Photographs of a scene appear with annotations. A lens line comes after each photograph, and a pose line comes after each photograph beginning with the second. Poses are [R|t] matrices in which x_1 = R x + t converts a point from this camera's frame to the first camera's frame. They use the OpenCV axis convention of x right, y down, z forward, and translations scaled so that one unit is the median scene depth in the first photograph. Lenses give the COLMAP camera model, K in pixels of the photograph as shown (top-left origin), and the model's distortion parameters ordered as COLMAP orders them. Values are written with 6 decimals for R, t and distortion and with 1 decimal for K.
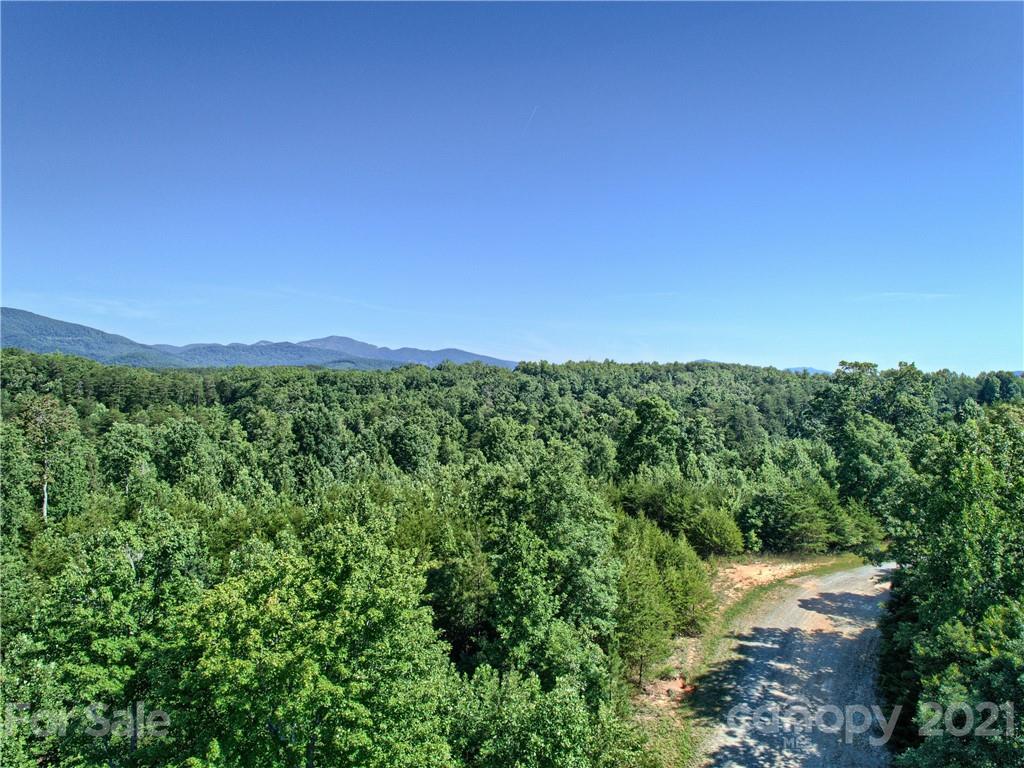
lens RADIAL K [[713.9, 0, 510.7], [0, 713.9, 382.4], [0, 0, 1]] dist [0.014546, -0.041506]
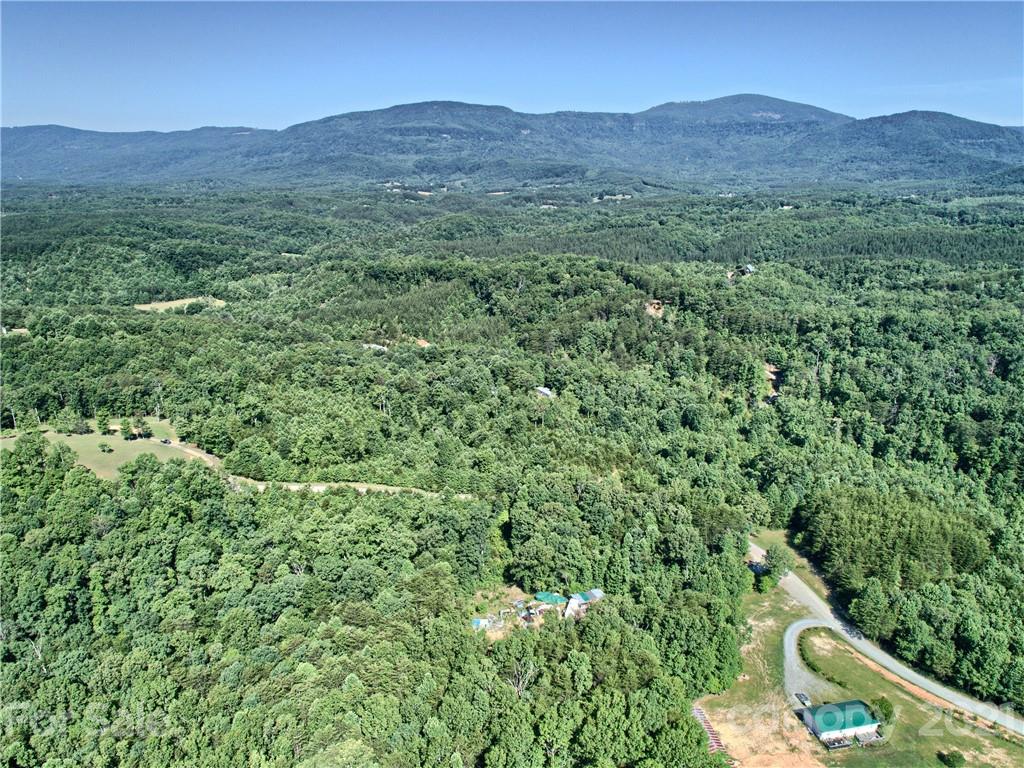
lens RADIAL K [[713.9, 0, 511.4], [0, 713.9, 388.0], [0, 0, 1]] dist [0.014546, -0.041506]
pose [[0.412738, 0.262661, -0.872156, 0.335318], [0.006836, 0.956599, 0.291327, -0.145520], [0.910824, -0.126203, 0.393029, -0.109648]]
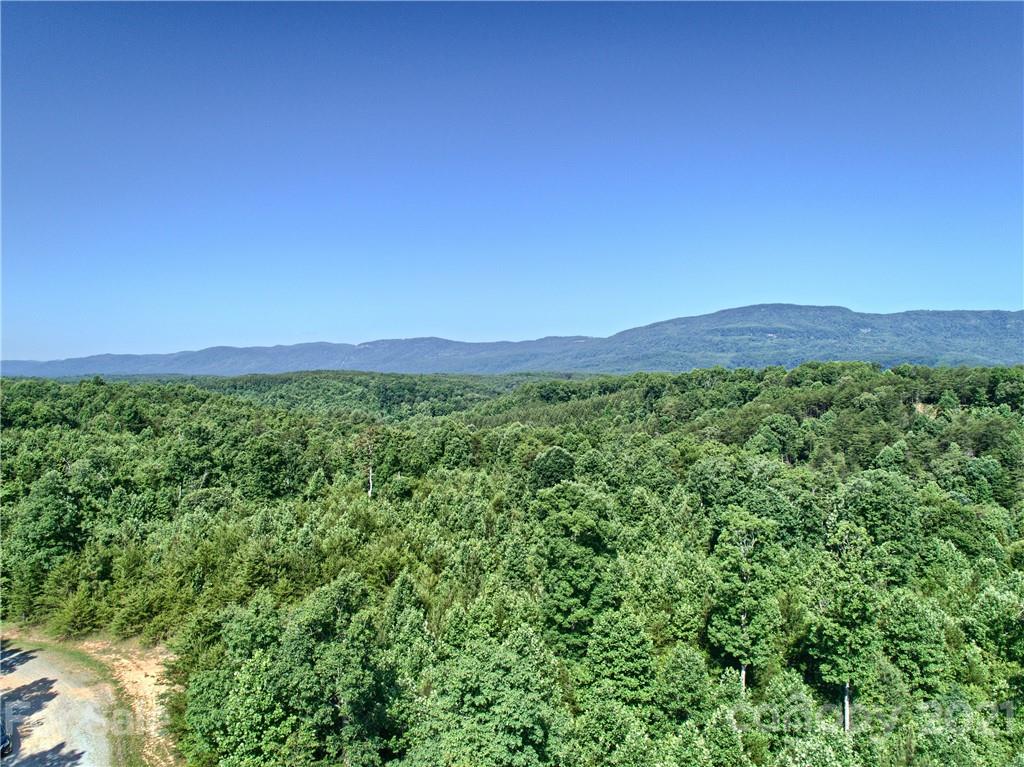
lens RADIAL K [[713.9, 0, 511.3], [0, 713.9, 383.4], [0, 0, 1]] dist [0.014546, -0.041506]
pose [[-0.031869, -0.002468, -0.999489, 0.107586], [-0.002889, 0.999993, -0.002377, -0.012305], [0.999488, 0.002812, -0.031876, 0.126108]]
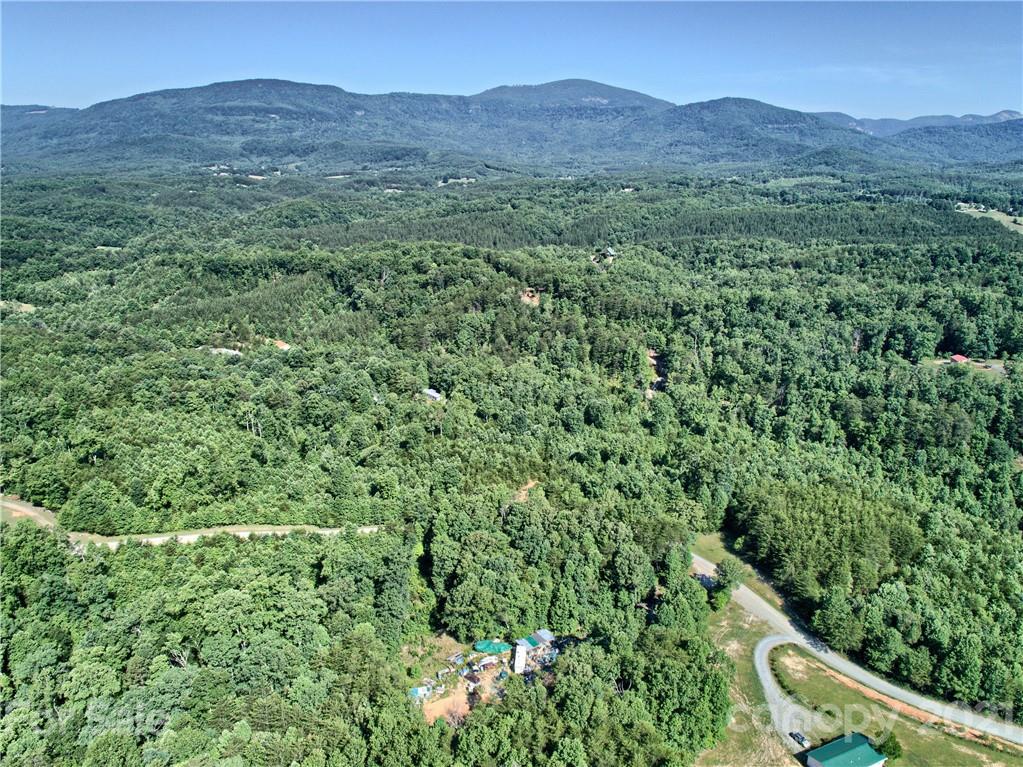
lens RADIAL K [[713.2, 0, 511.3], [0, 713.2, 388.1], [0, 0, 1]] dist [0.014546, -0.041506]
pose [[0.600051, 0.248374, -0.760426, 0.283017], [0.004282, 0.949568, 0.313531, -0.145115], [0.799950, -0.191391, 0.568726, -0.112472]]
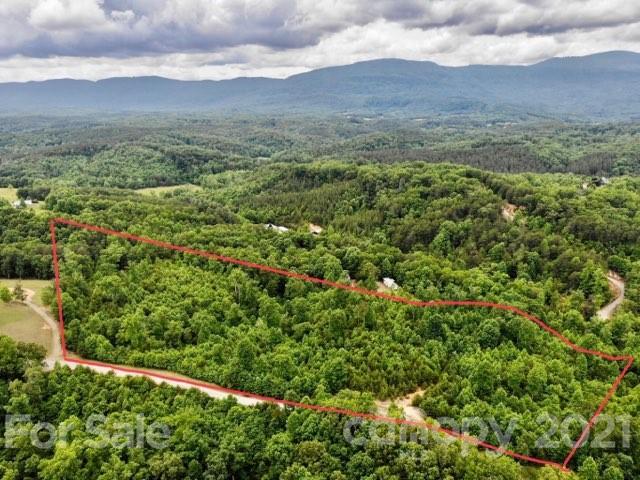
lens RADIAL K [[476.0, 0, 320.4], [0, 476.0, 233.3], [0, 0, 1]] dist [-0.014180, 0.005700]
pose [[0.189929, 0.253123, -0.948607, 0.230879], [0.000956, 0.966146, 0.257994, -0.130277], [0.981797, -0.049907, 0.183258, 0.003571]]
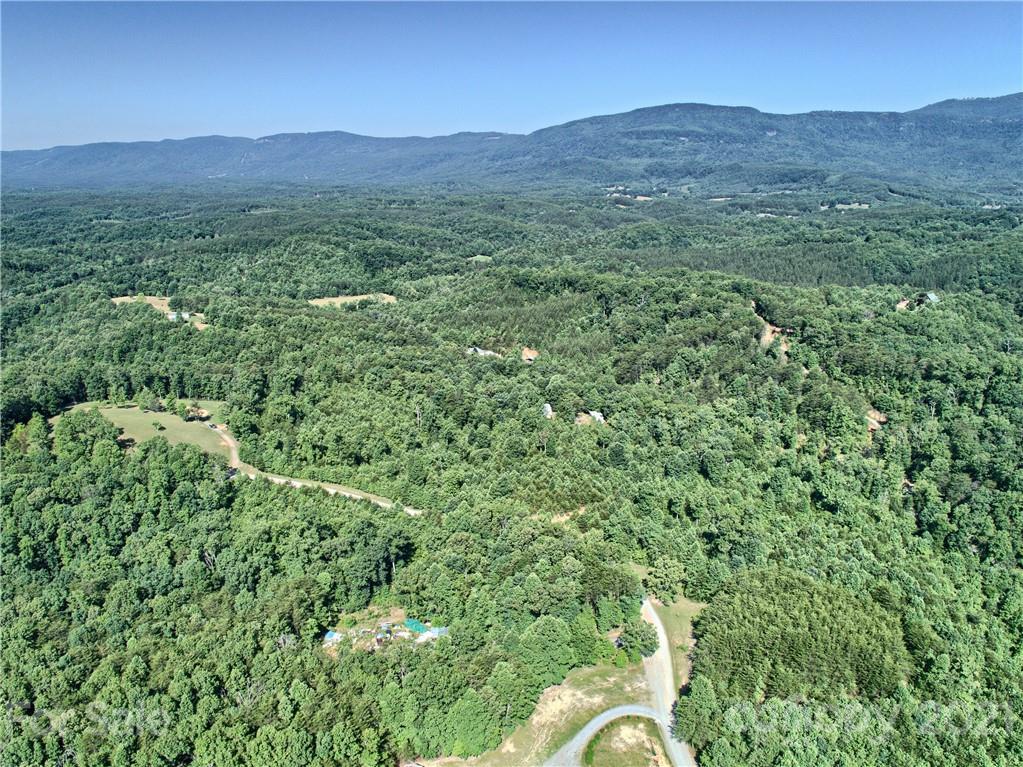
lens RADIAL K [[713.2, 0, 510.8], [0, 713.2, 386.9], [0, 0, 1]] dist [0.014546, -0.041506]
pose [[0.093604, 0.284873, -0.953984, 0.368889], [0.002578, 0.958118, 0.286361, -0.158767], [0.995606, -0.029264, 0.088950, 0.026951]]
